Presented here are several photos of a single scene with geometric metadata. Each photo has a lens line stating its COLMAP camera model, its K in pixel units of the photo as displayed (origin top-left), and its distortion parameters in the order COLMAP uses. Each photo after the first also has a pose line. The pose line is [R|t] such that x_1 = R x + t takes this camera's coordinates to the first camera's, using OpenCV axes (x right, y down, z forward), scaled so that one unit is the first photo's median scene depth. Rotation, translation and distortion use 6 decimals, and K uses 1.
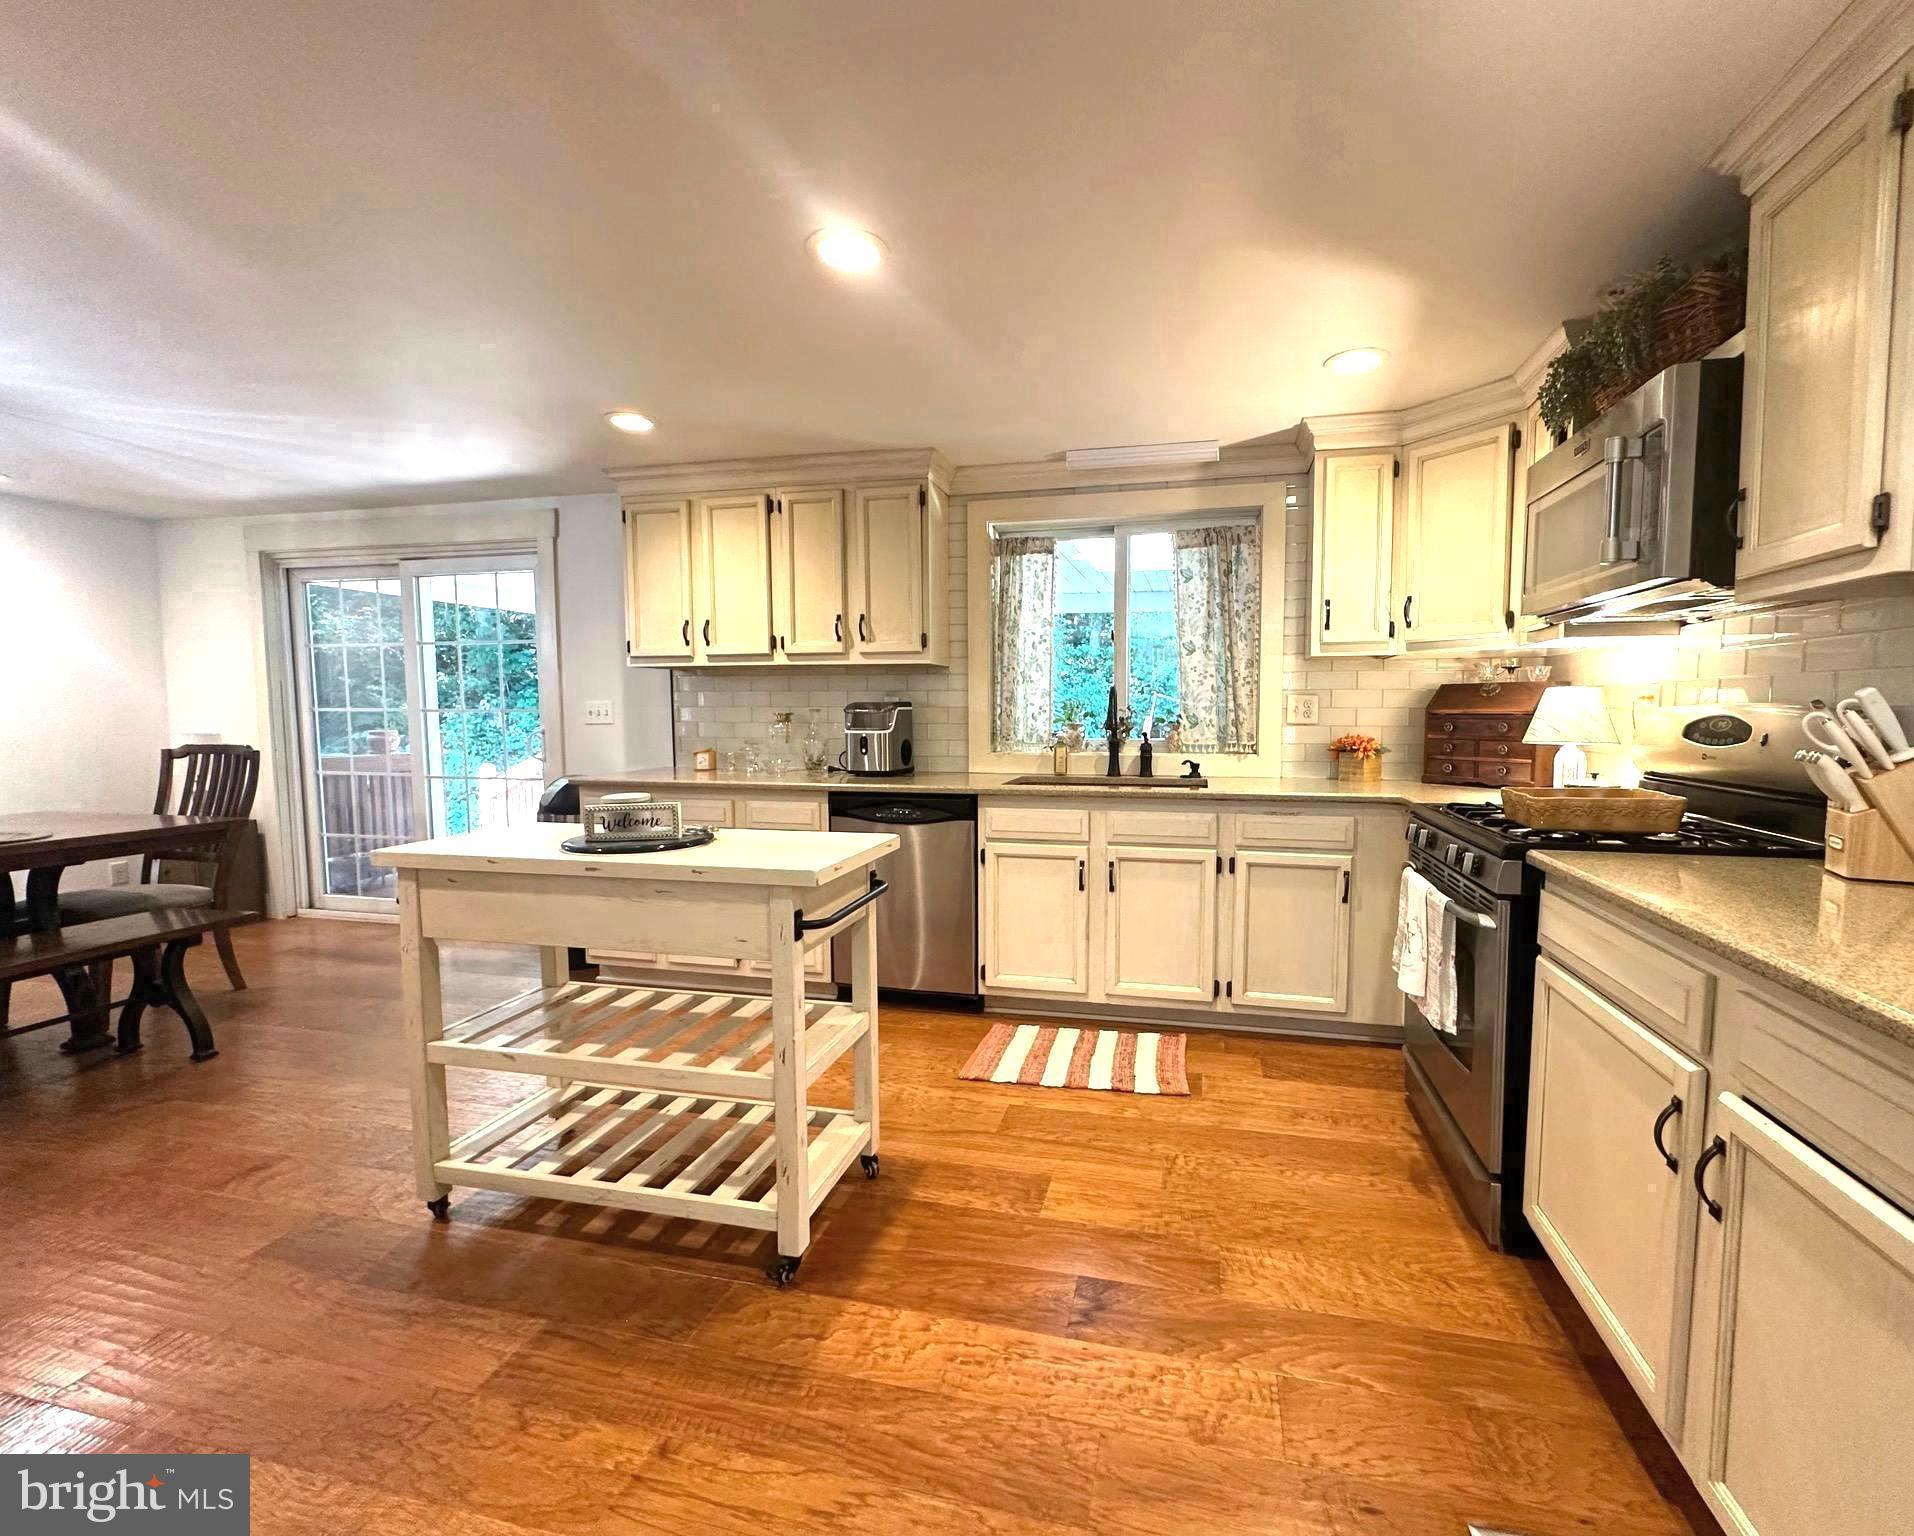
lens RADIAL K [[826.2, 0, 1024.3], [0, 826.2, 765.5], [0, 0, 1]] dist [-0.000129, 0.000162]
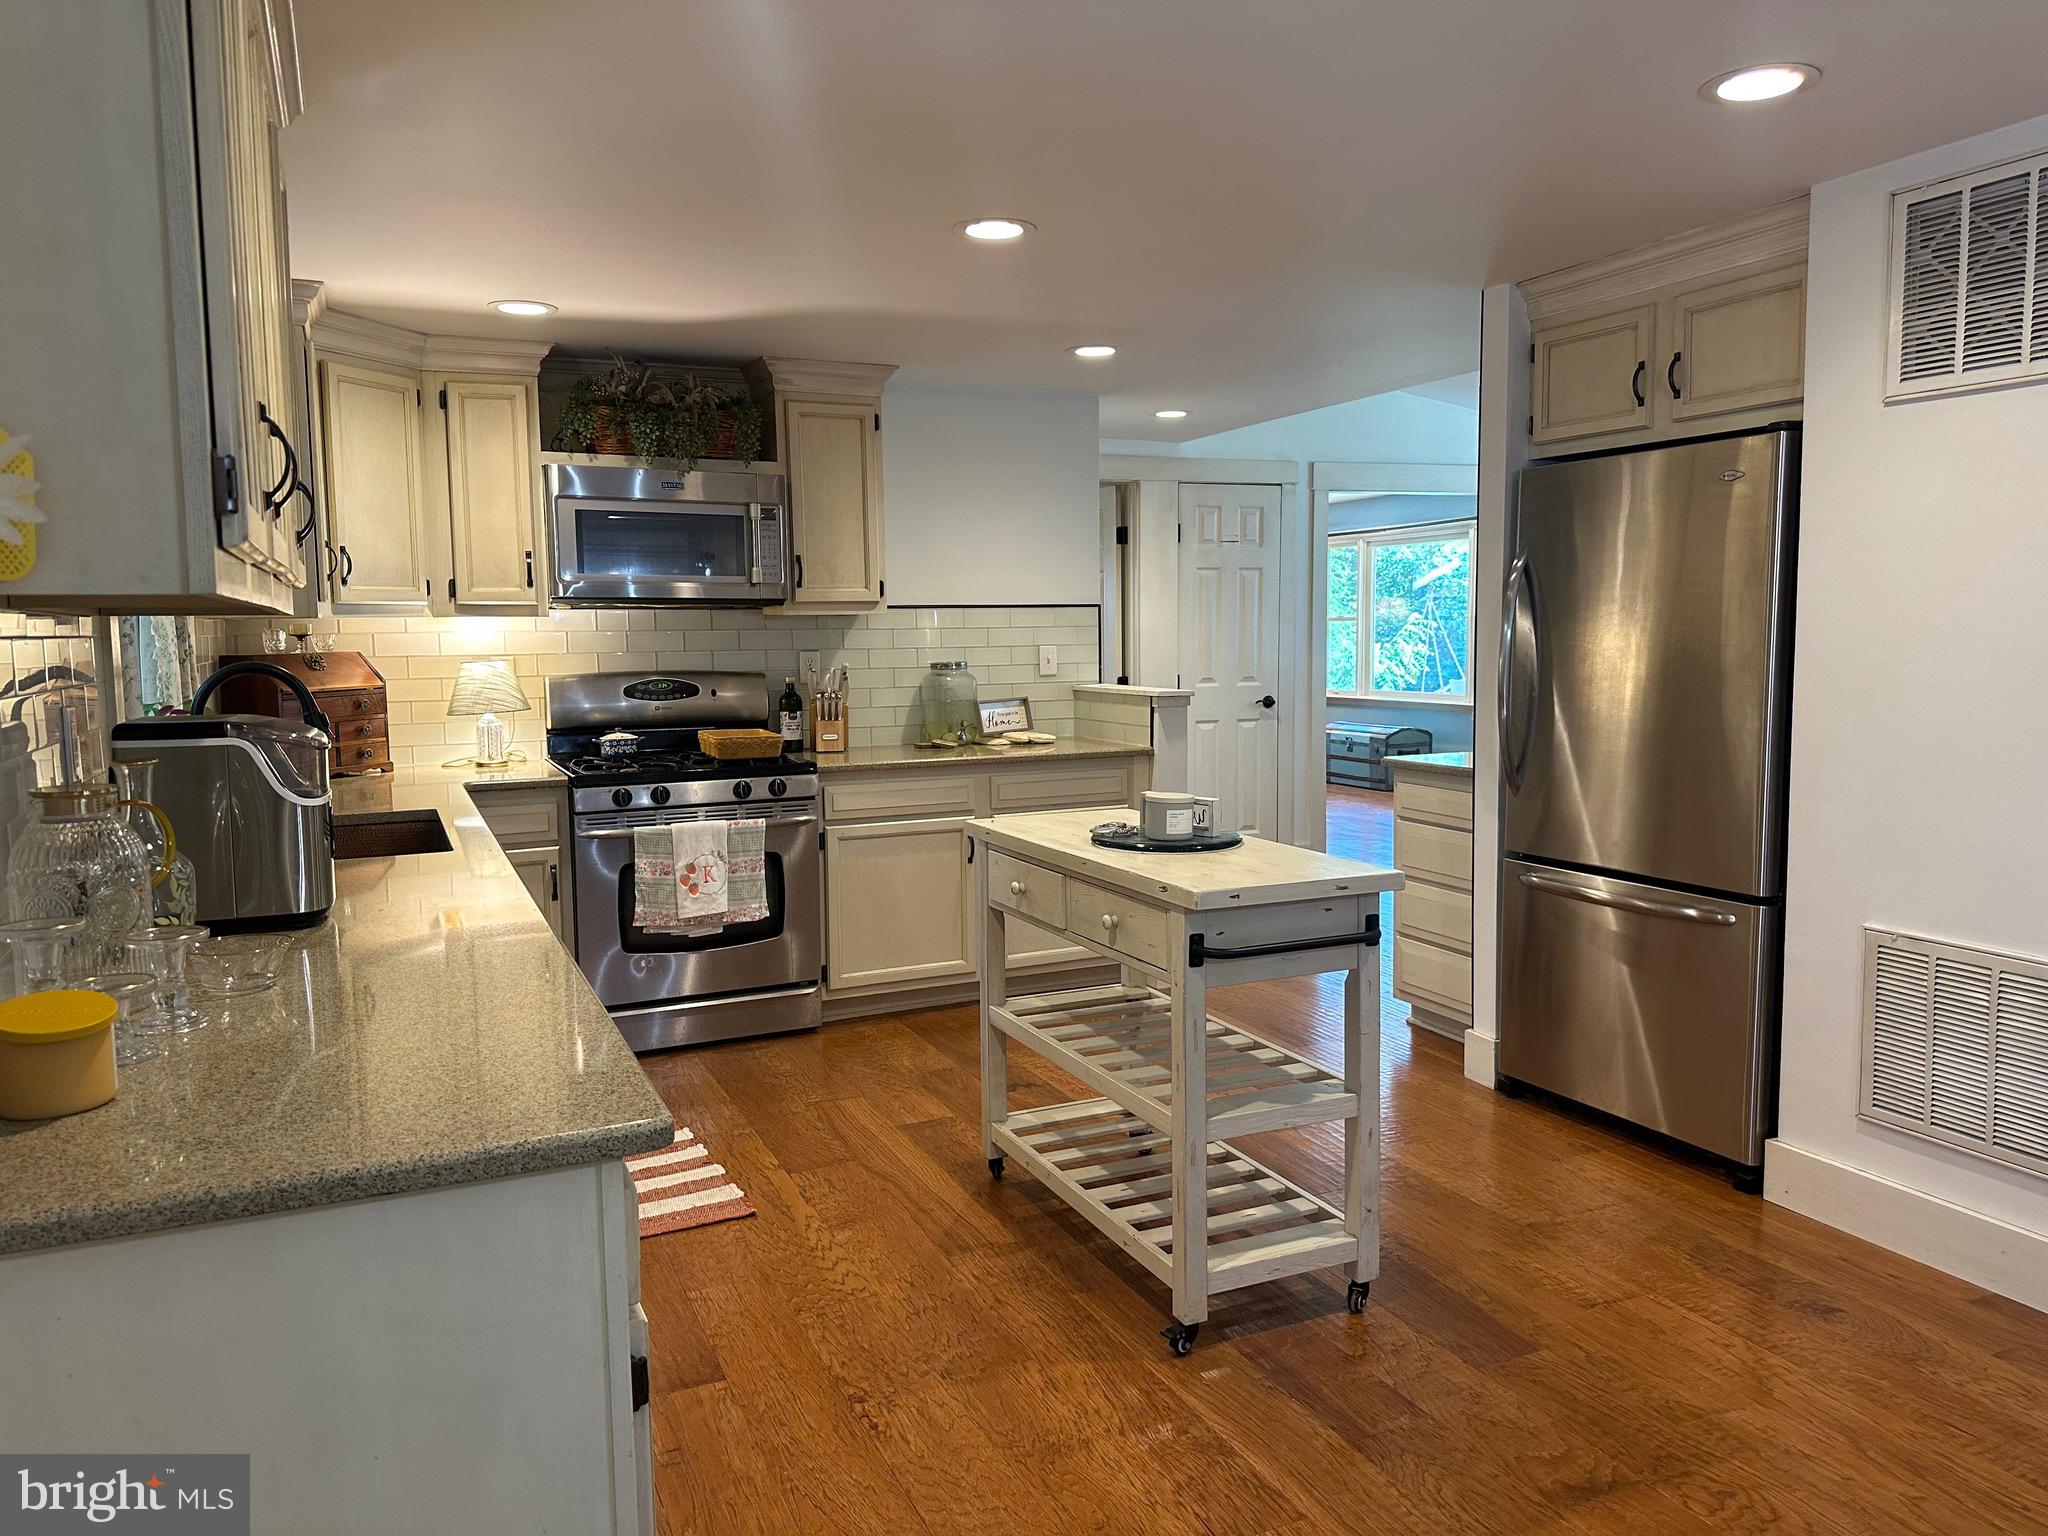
lens RADIAL K [[1449.2, 0, 1024.0], [0, 1449.2, 768.0], [0, 0, 1]] dist [0.156784, -0.288597]
pose [[-0.597009, -0.071234, 0.799065, -0.895521], [0.070469, 0.987543, 0.140686, -0.123084], [-0.799133, 0.140300, -0.584553, 1.113721]]
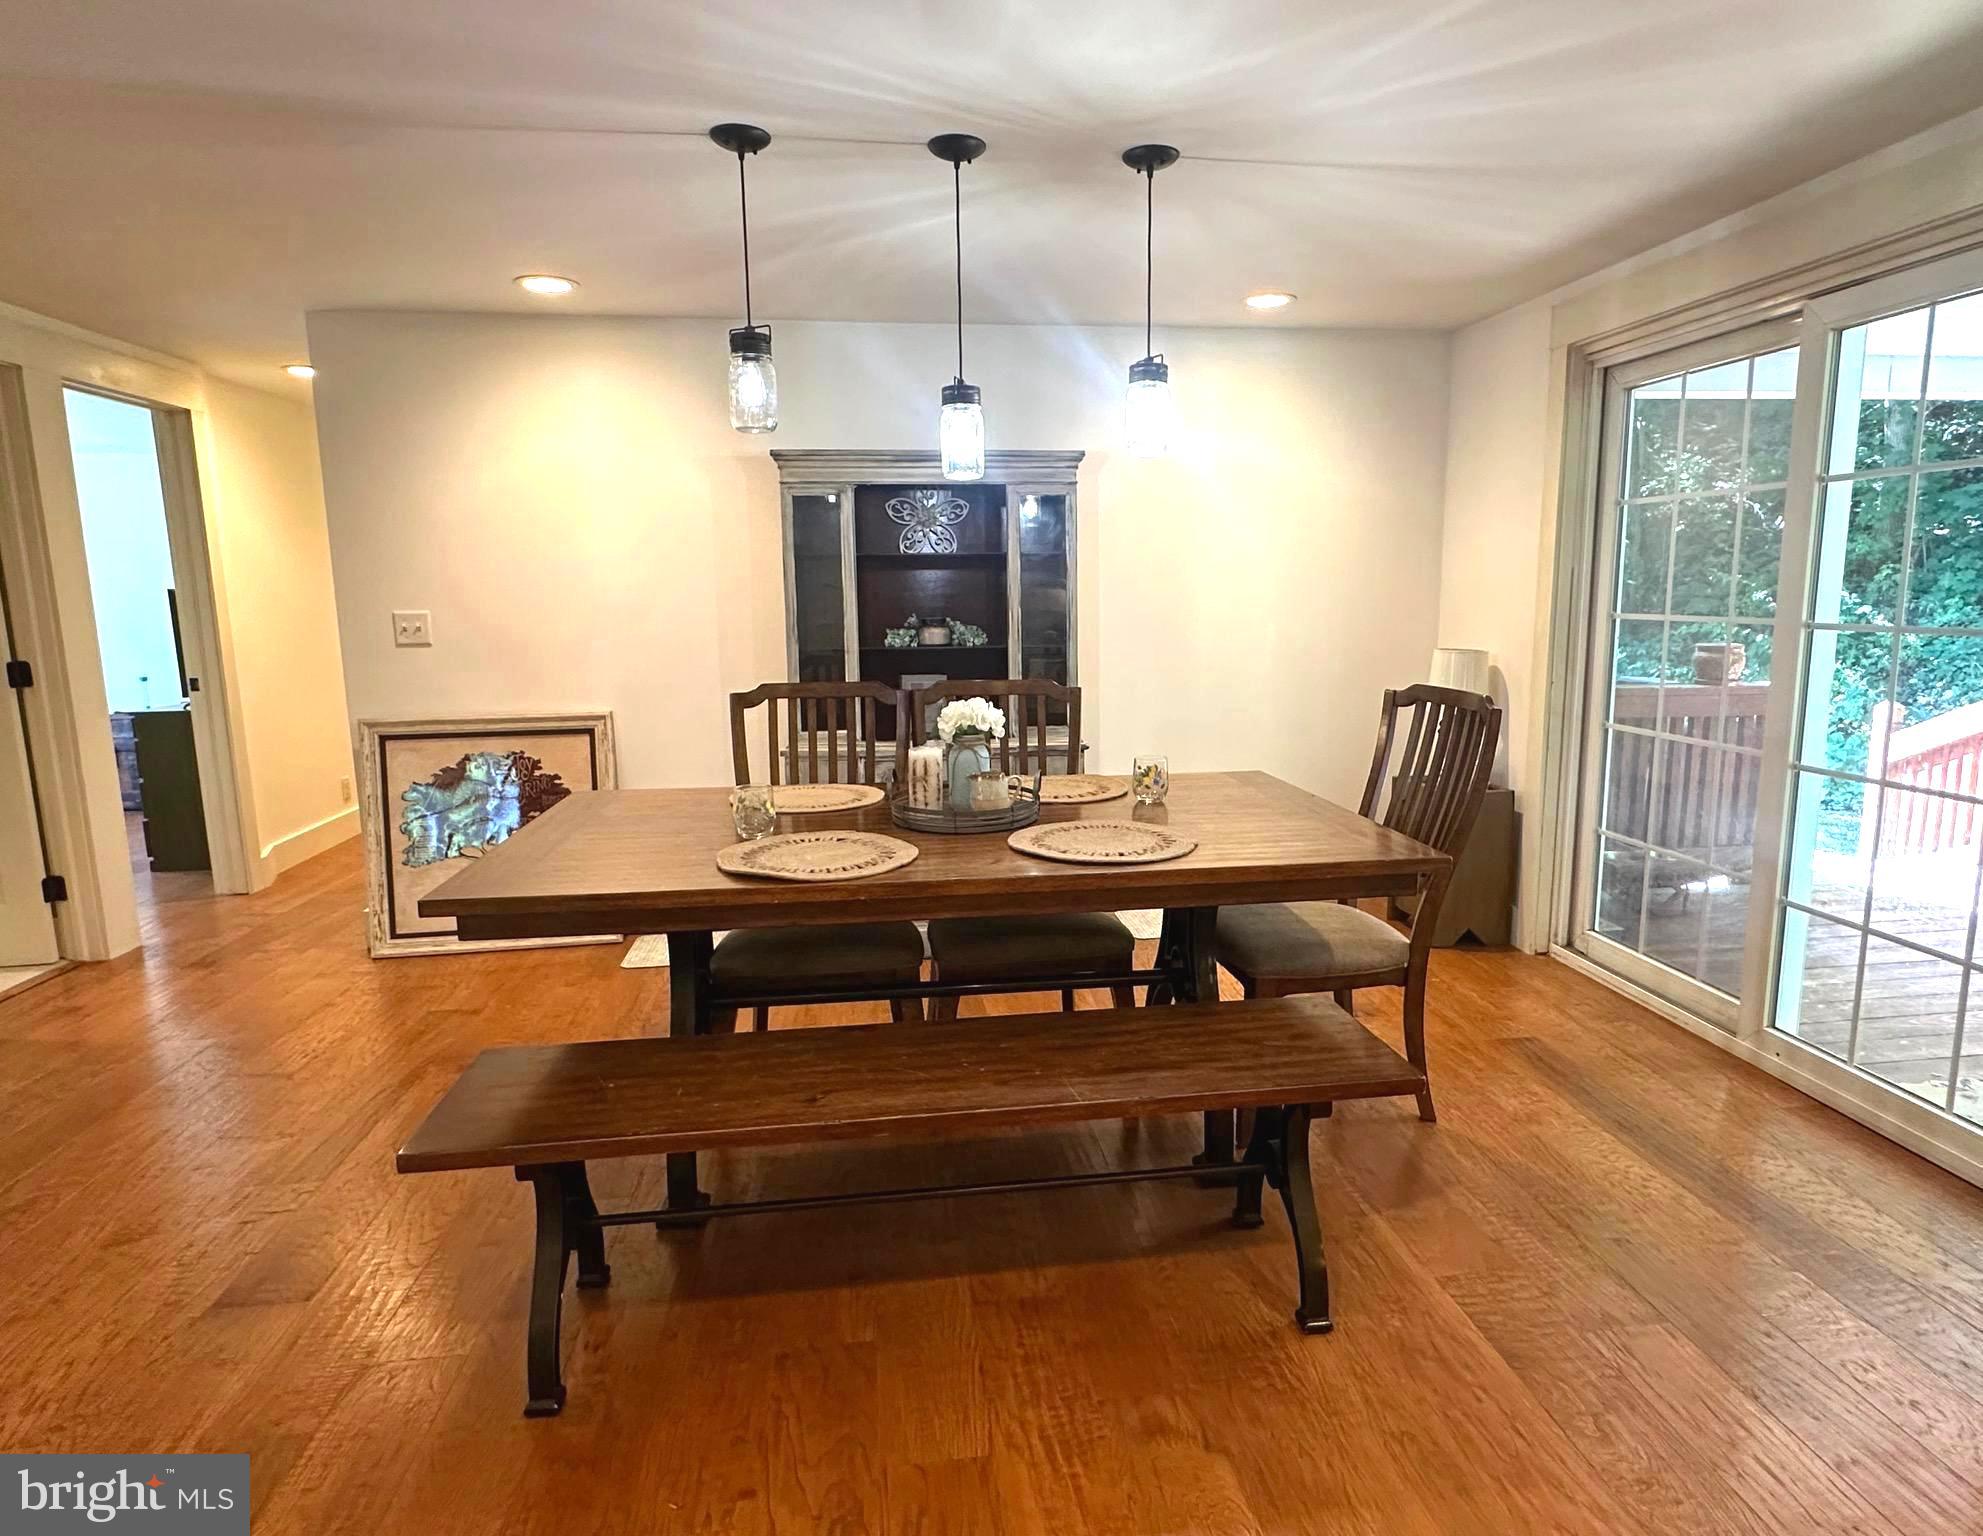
lens RADIAL K [[1101.1, 0, 1013.2], [0, 1101.1, 765.4], [0, 0, 1]] dist [-0.001947, -0.000543]
pose [[0.339057, 0.145380, -0.929465, -0.363060], [-0.053095, 0.989370, 0.135382, -0.060593], [0.939266, 0.003448, 0.343172, 0.454131]]
